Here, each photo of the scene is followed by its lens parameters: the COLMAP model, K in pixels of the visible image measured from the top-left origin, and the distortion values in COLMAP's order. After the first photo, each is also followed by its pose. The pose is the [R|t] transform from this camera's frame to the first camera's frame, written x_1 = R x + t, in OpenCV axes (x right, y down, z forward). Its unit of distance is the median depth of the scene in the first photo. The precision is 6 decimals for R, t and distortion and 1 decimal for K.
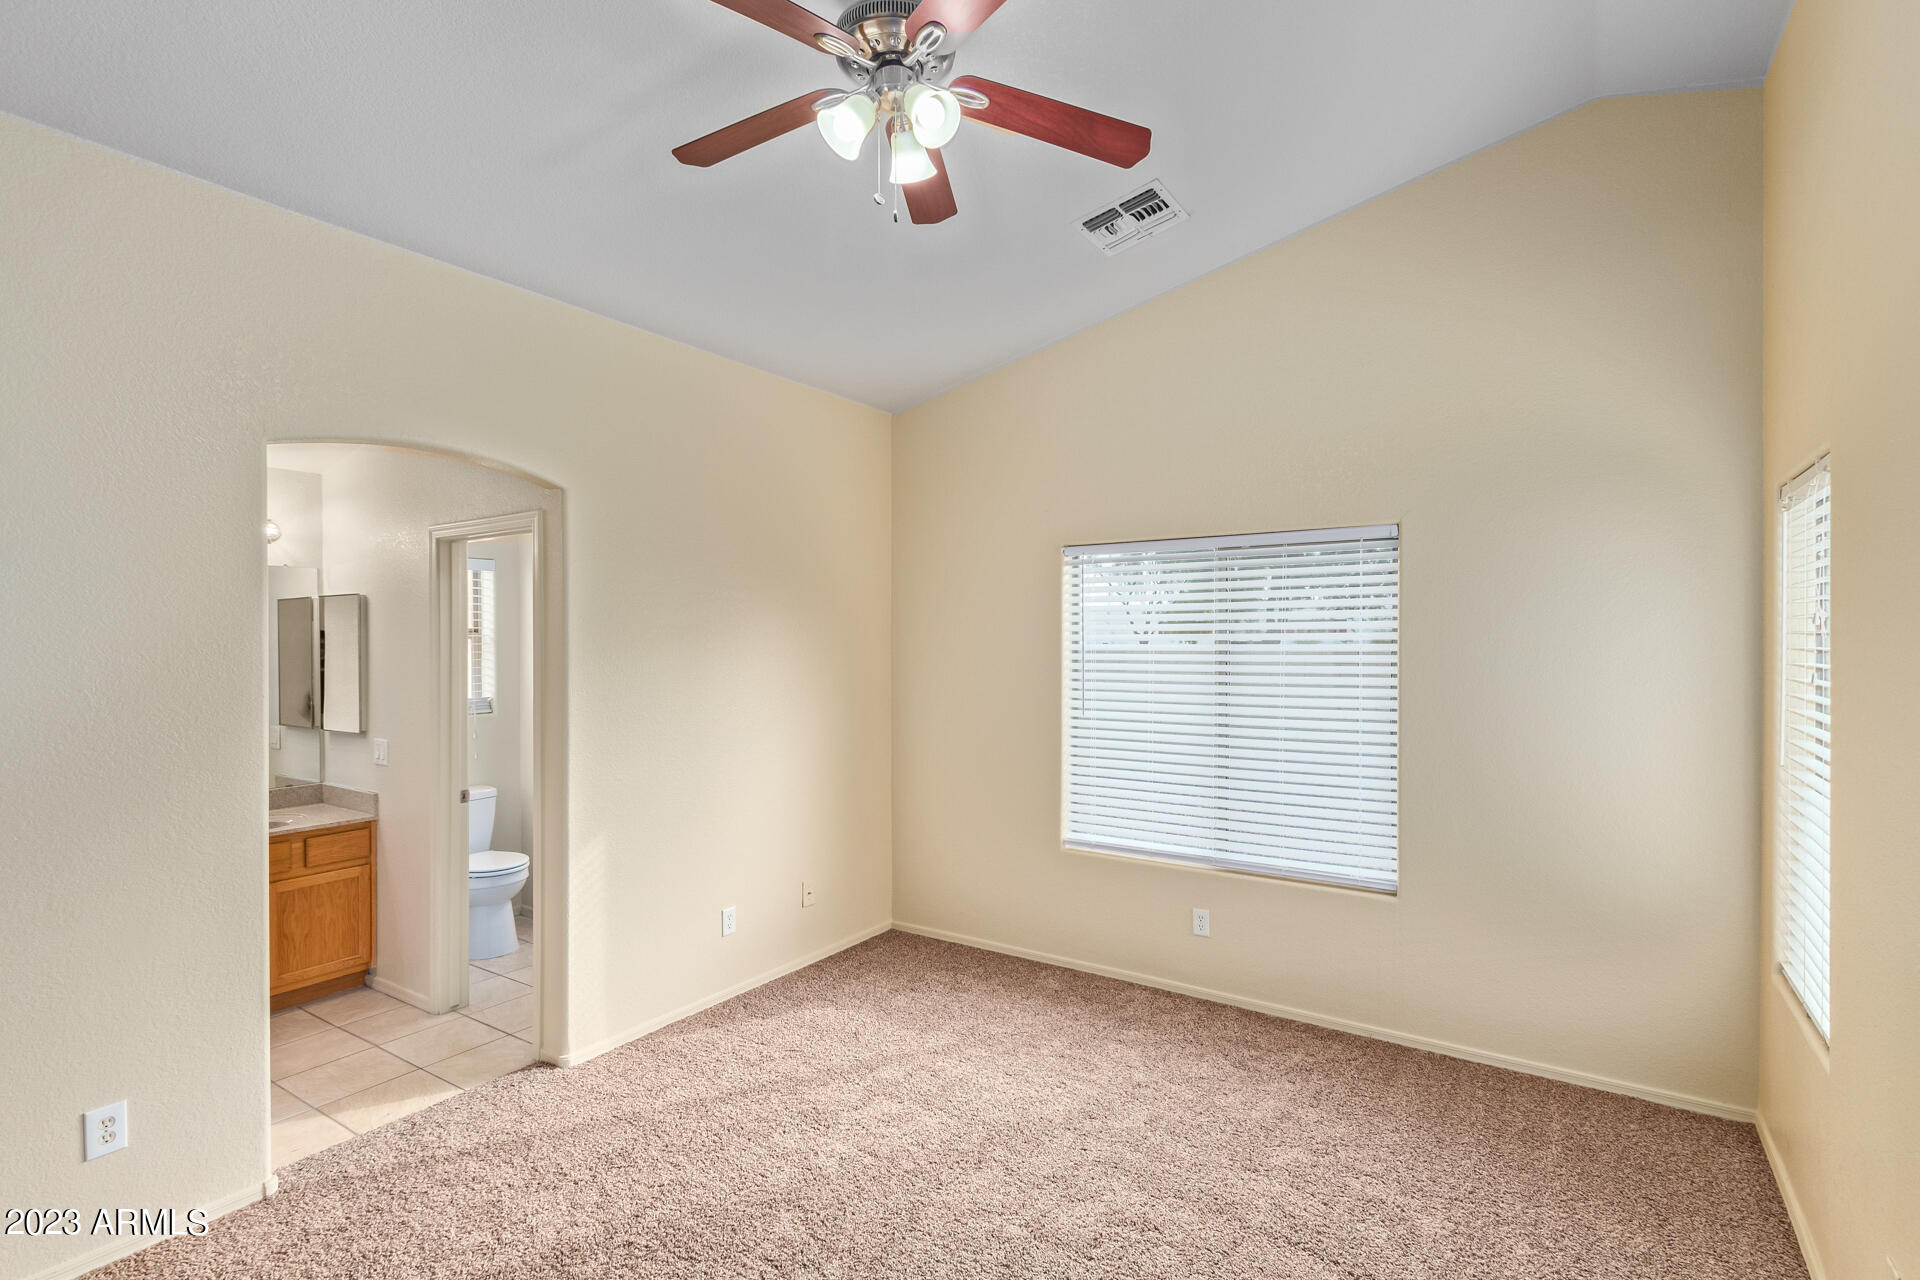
lens RADIAL K [[879.9, 0, 966.6], [0, 879.9, 647.4], [0, 0, 1]] dist [0.012607, -0.005396]
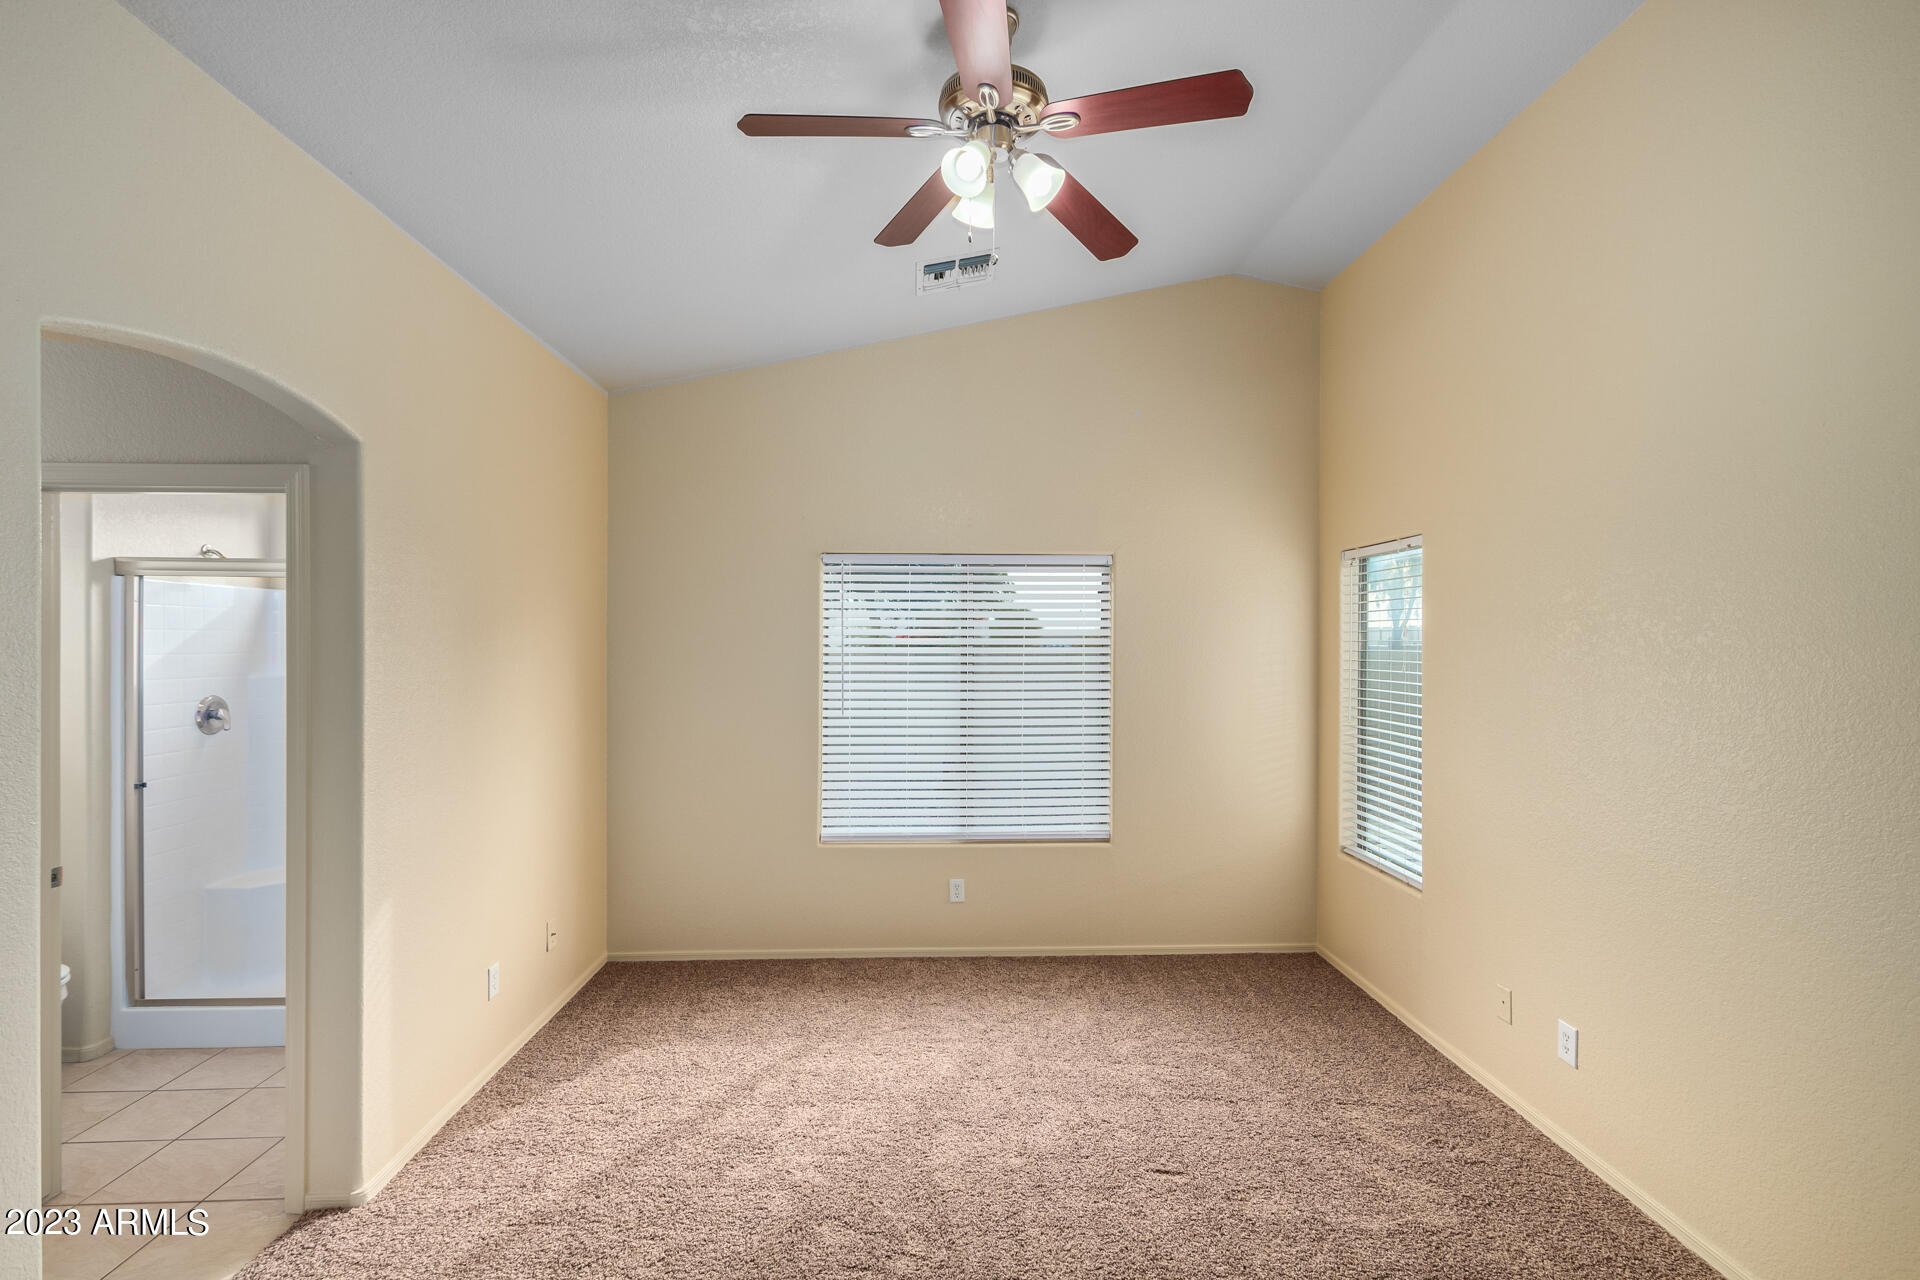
lens RADIAL K [[890.2, 0, 946.8], [0, 890.2, 647.3], [0, 0, 1]] dist [0.002340, -0.000100]
pose [[0.809464, 0.001381, 0.587168, -0.458030], [-0.000631, 0.999999, -0.001483, -0.002139], [-0.587169, 0.000830, 0.809464, 0.078512]]
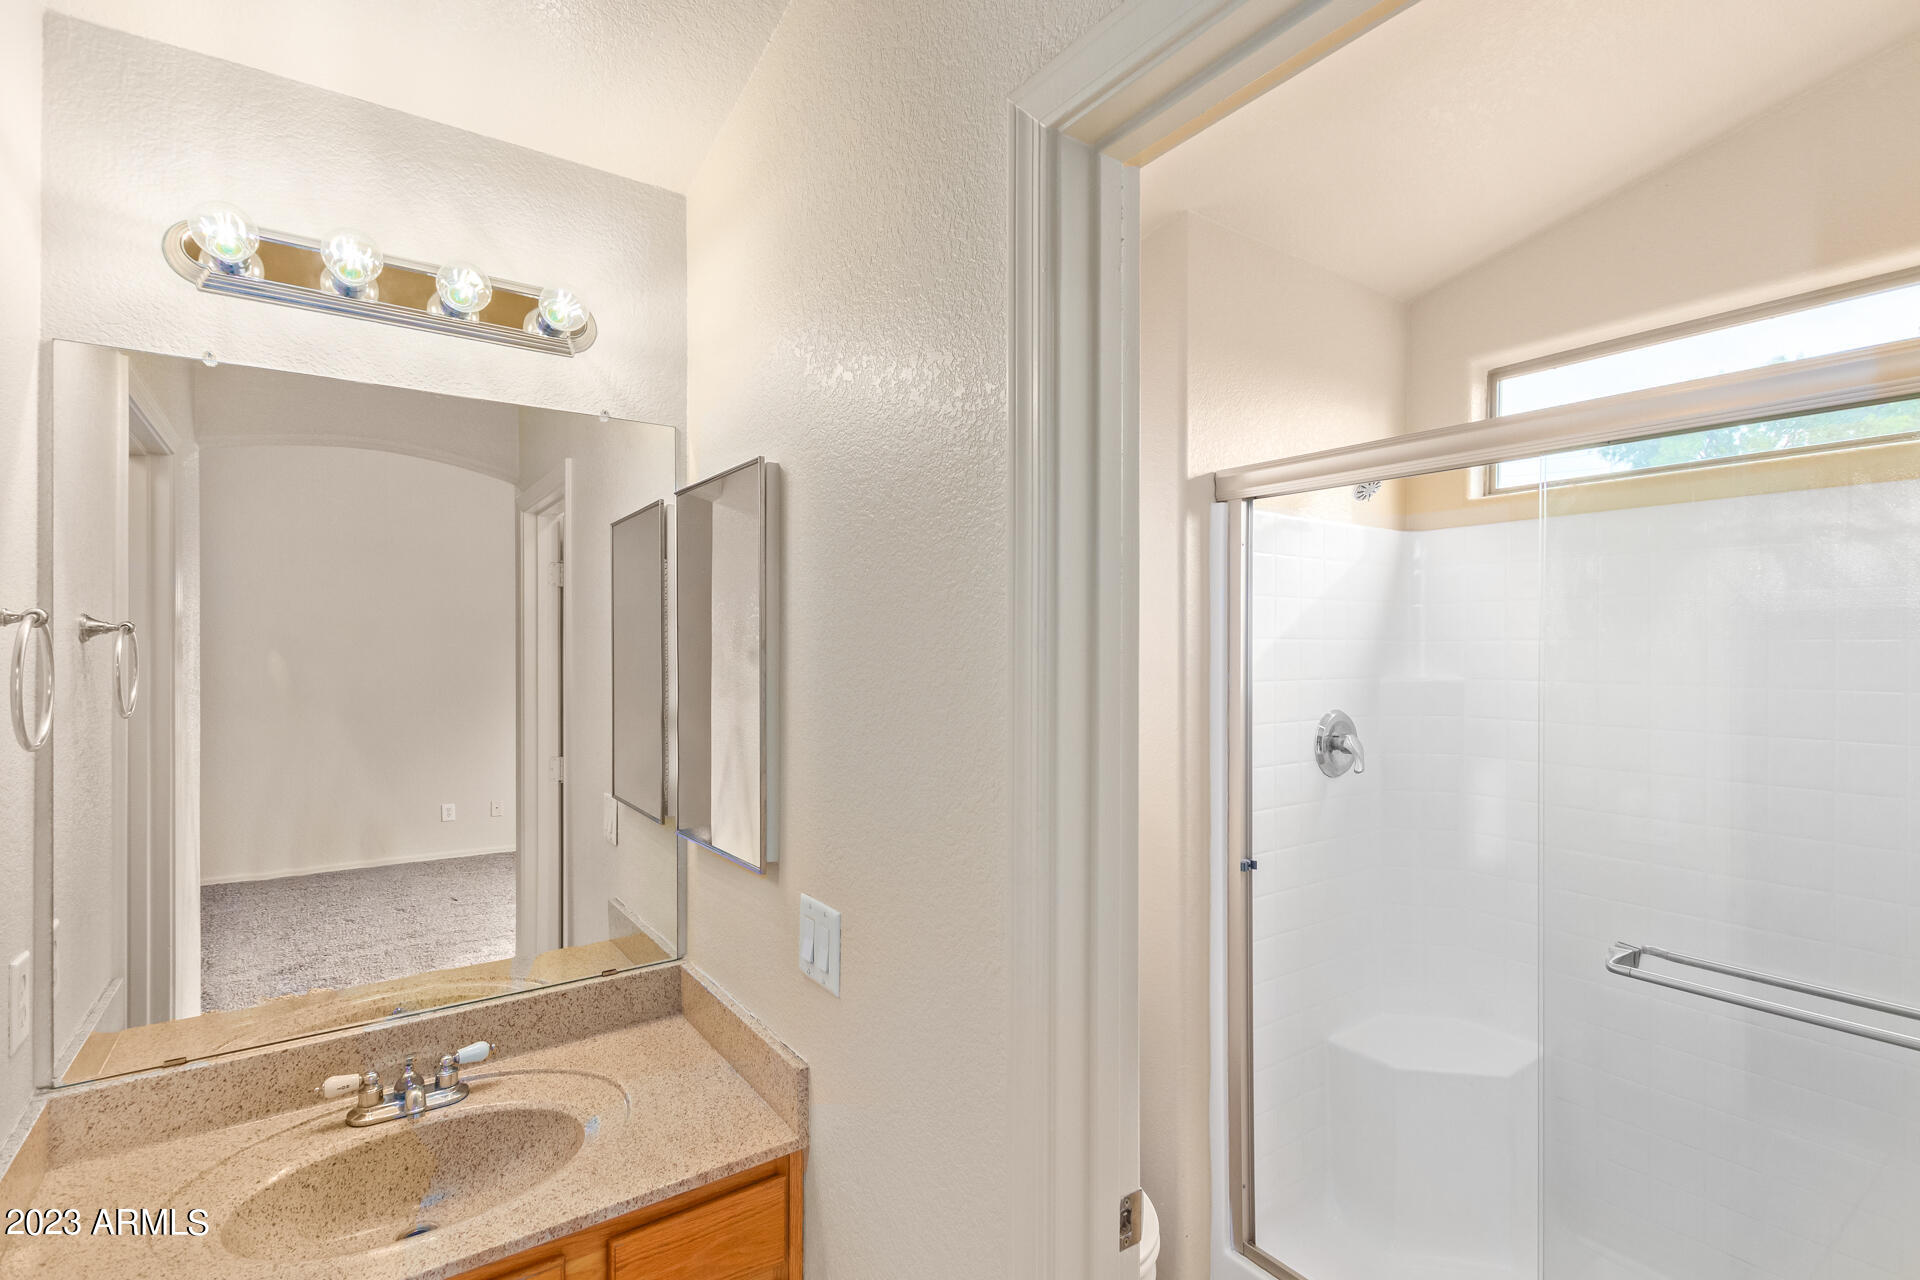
lens RADIAL K [[879.9, 0, 966.6], [0, 879.9, 647.4], [0, 0, 1]] dist [0.012607, -0.005396]
pose [[0.933448, 0.001780, -0.358707, -0.568679], [-0.004932, 0.999957, -0.007873, 0.017092], [0.358678, 0.009118, 0.933417, 0.822962]]
